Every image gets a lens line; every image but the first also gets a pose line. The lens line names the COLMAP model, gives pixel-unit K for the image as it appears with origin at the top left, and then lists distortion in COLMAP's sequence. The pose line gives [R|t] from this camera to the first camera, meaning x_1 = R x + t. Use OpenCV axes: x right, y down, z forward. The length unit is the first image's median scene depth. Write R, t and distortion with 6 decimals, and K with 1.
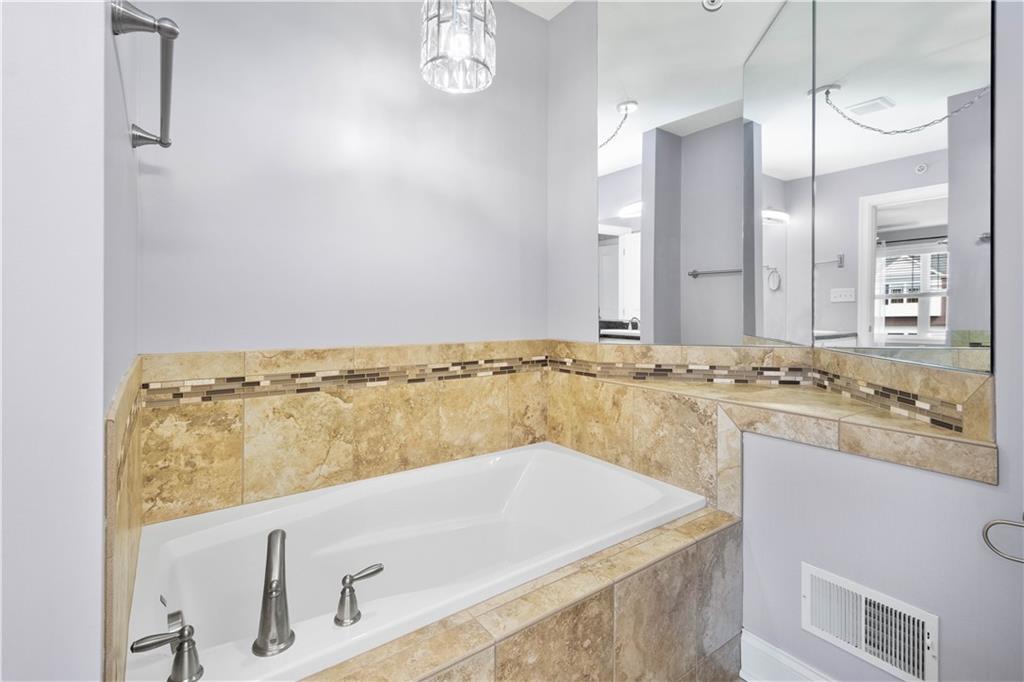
lens RADIAL K [[470.1, 0, 497.7], [0, 470.1, 306.5], [0, 0, 1]] dist [0.002097, -0.000104]
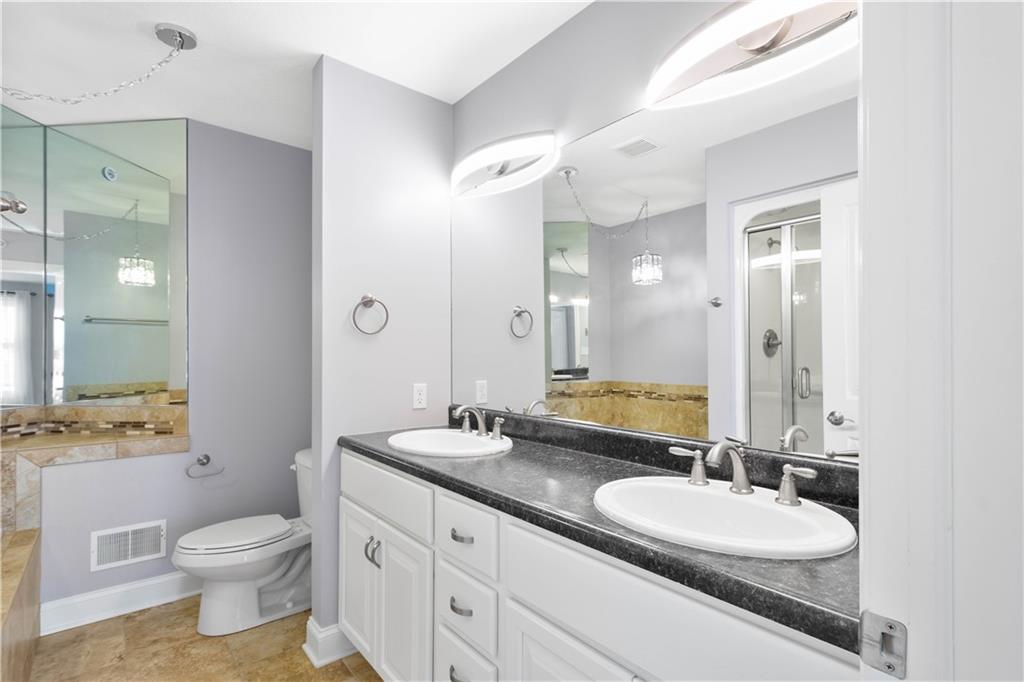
lens RADIAL K [[470.1, 0, 512.0], [0, 470.1, 348.4], [0, 0, 1]] dist [0.002097, -0.000104]
pose [[-0.092560, 0.017203, 0.995558, -1.022990], [-0.004306, 0.999834, -0.017677, -0.076646], [-0.995698, -0.005923, -0.092471, -0.288326]]
